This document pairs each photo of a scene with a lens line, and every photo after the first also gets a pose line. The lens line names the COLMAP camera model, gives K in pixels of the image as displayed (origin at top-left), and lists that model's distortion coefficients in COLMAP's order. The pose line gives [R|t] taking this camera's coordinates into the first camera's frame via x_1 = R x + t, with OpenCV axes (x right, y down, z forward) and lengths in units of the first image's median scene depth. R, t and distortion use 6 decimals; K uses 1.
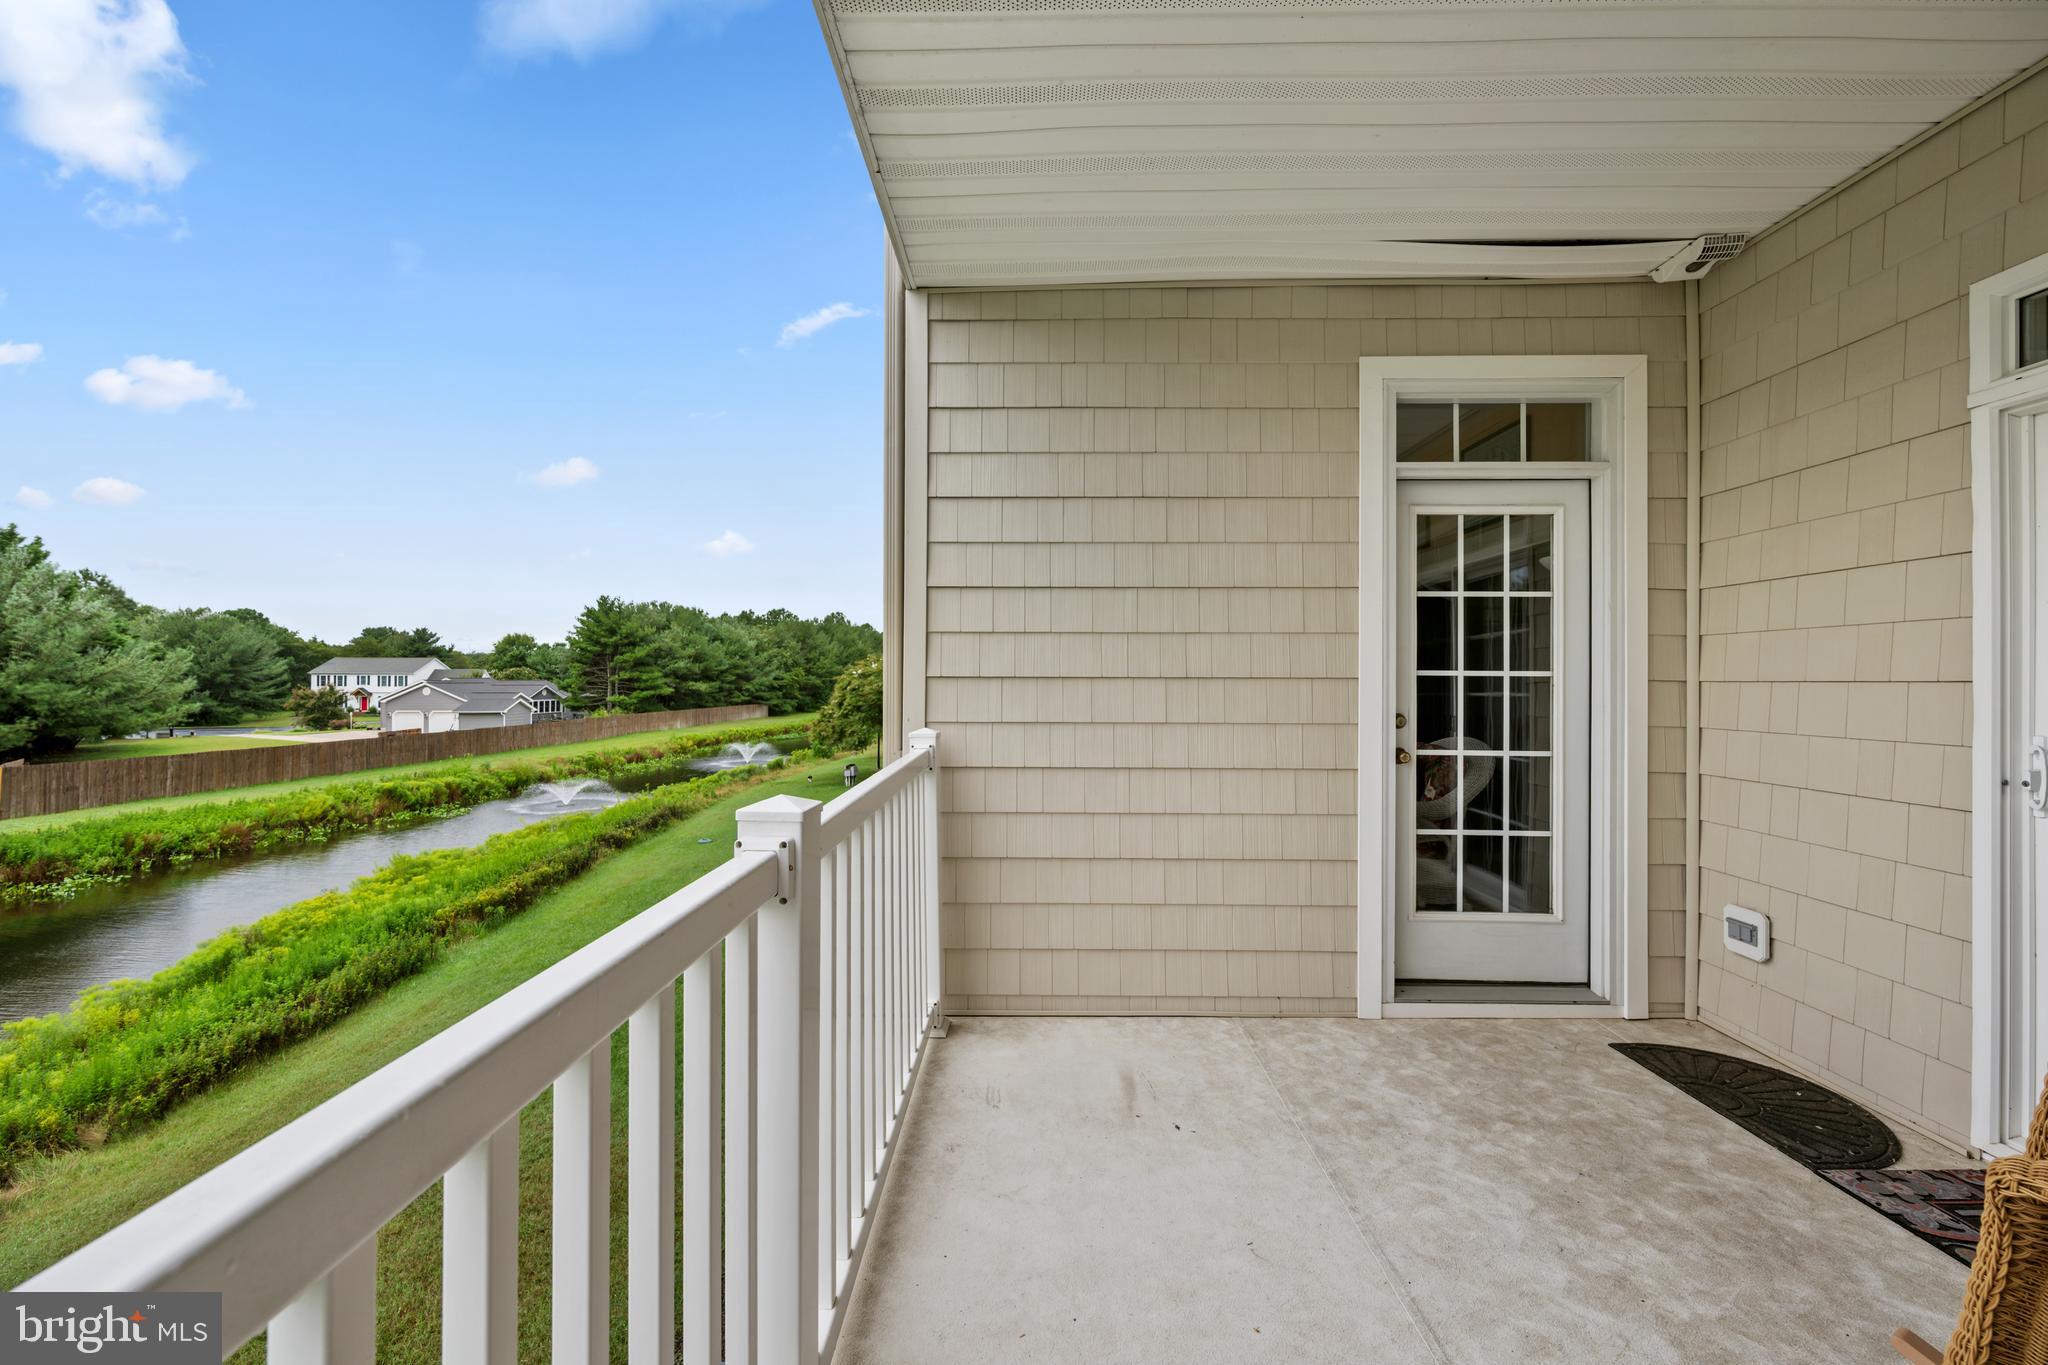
lens RADIAL K [[818.4, 0, 1024.0], [0, 818.4, 682.5], [0, 0, 1]] dist [0.001099, 0.000093]
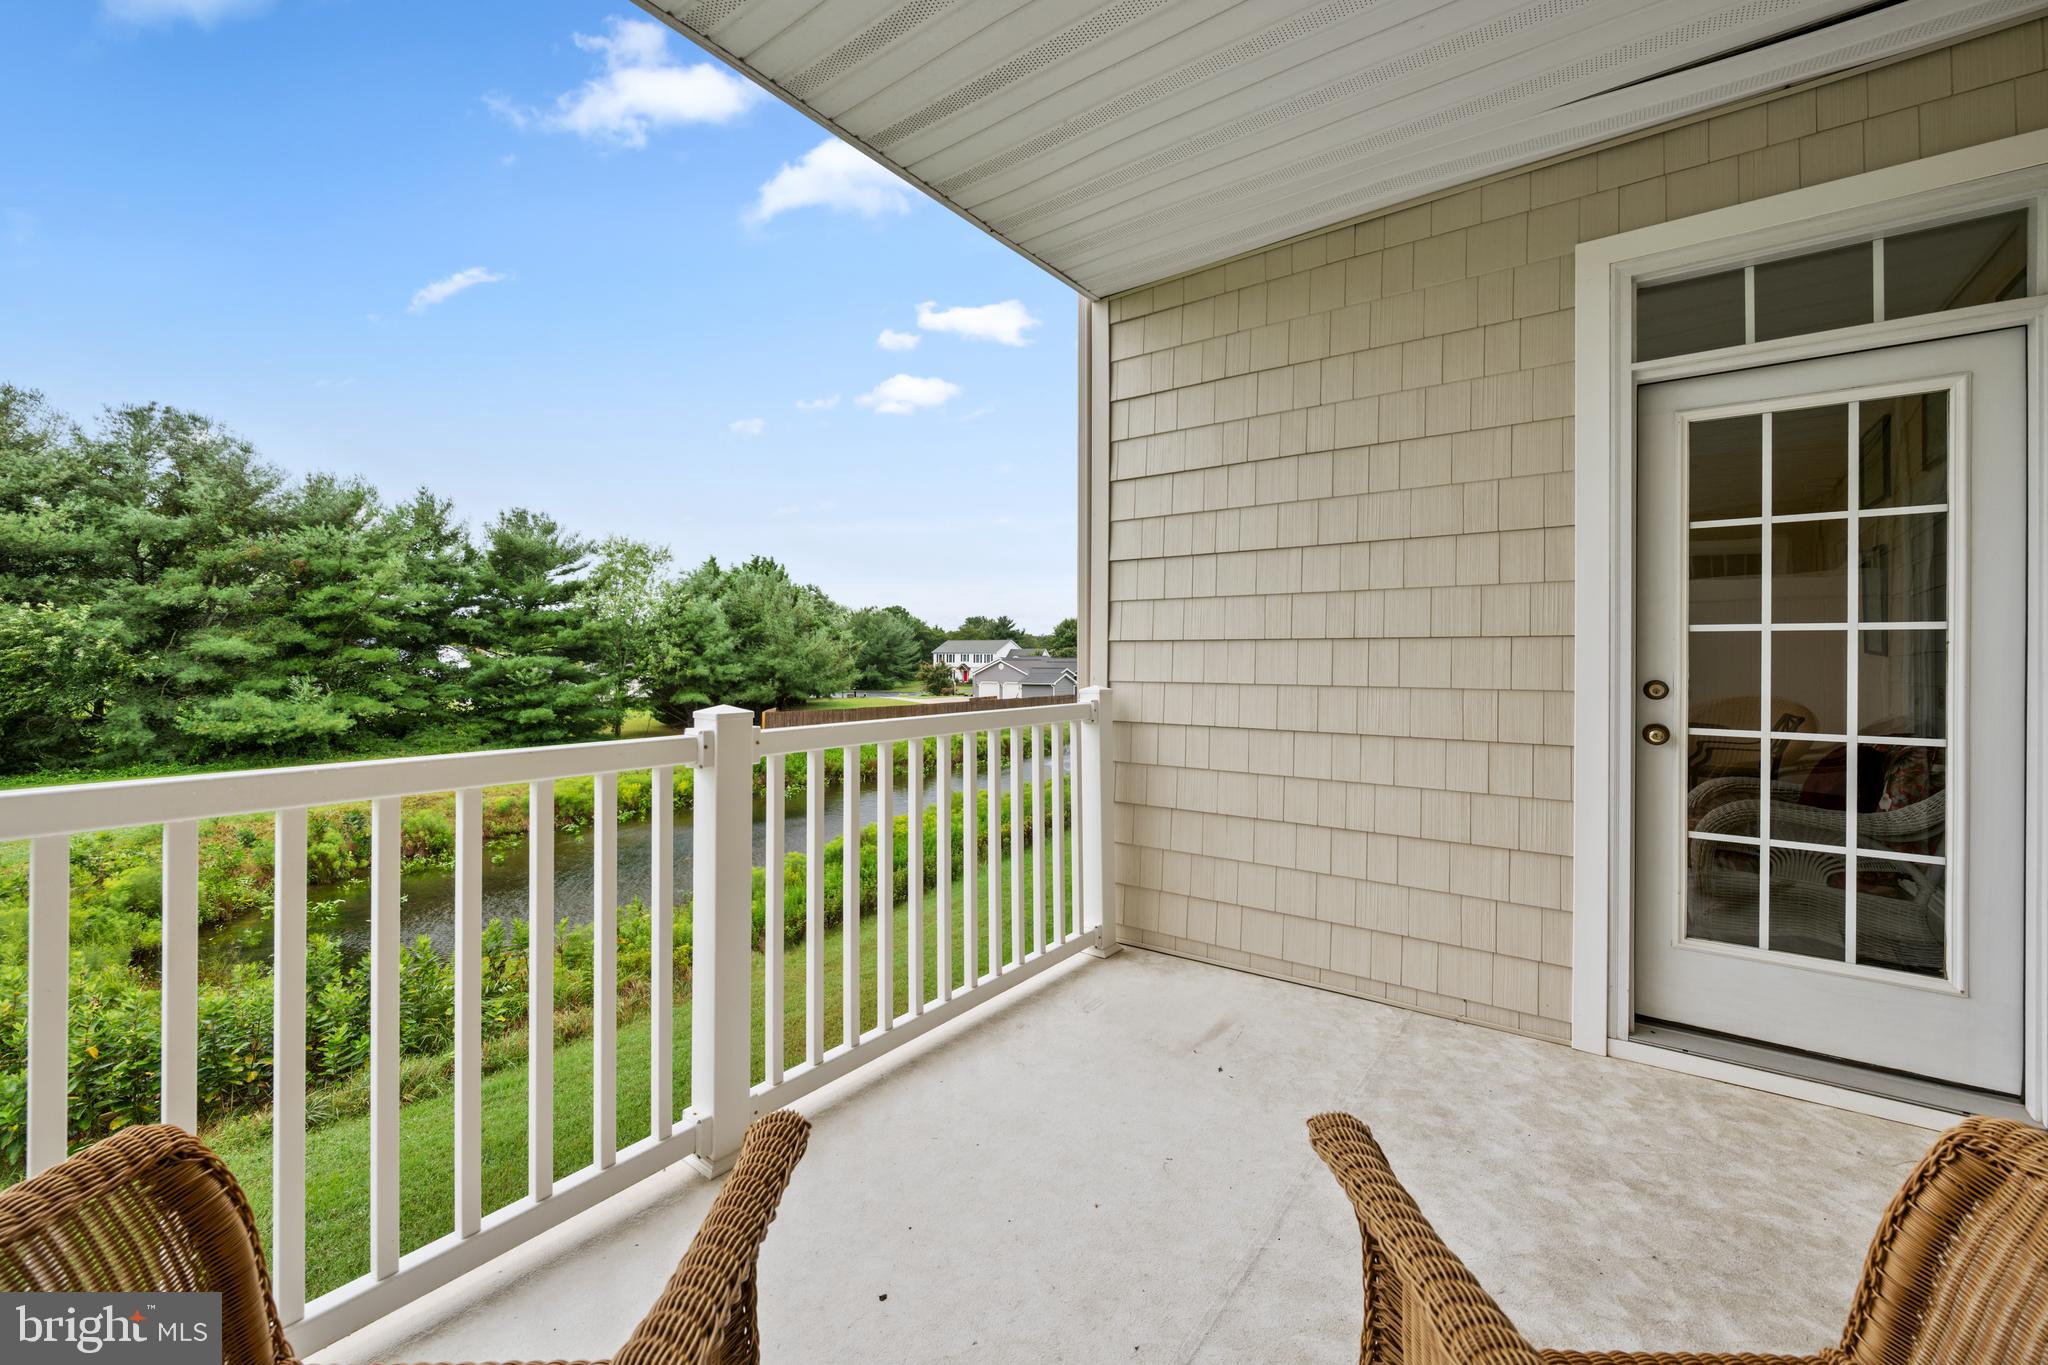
lens RADIAL K [[813.7, 0, 1019.1], [0, 813.7, 662.4], [0, 0, 1]] dist [-0.001450, 0.000024]
pose [[0.818150, 0.001952, -0.575001, 0.422247], [0.000008, 0.999994, 0.003406, 0.018694], [0.575005, -0.002792, 0.818145, 0.010402]]
